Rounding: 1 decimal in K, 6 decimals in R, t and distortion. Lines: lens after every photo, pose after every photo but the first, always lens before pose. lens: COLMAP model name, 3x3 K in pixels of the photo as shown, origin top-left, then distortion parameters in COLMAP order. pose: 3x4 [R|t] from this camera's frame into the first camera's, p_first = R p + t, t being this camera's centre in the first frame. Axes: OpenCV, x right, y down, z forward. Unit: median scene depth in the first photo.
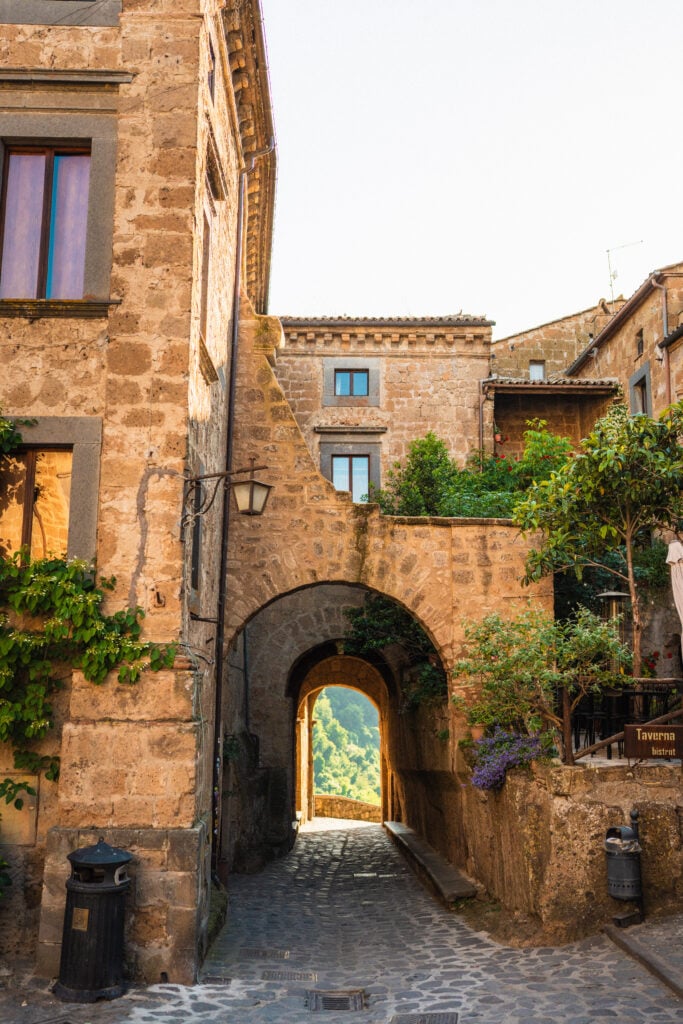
lens RADIAL K [[968.0, 0, 341.5], [0, 968.0, 512.0], [0, 0, 1]] dist [-0.002693, 0.005405]
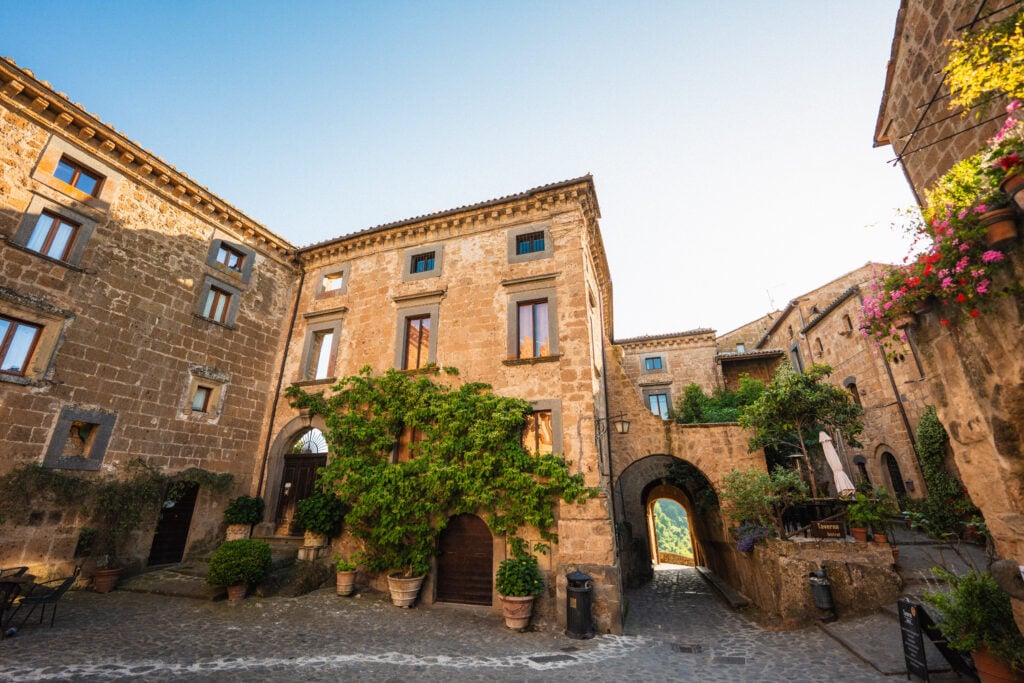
lens RADIAL K [[415.7, 0, 512.0], [0, 415.7, 341.5], [0, 0, 1]] dist [0.000269, -0.011662]
pose [[0.945781, -0.121363, -0.301279, -0.009571], [0.065488, 0.979772, -0.189098, -0.040495], [0.318134, 0.159115, 0.934598, -0.130473]]
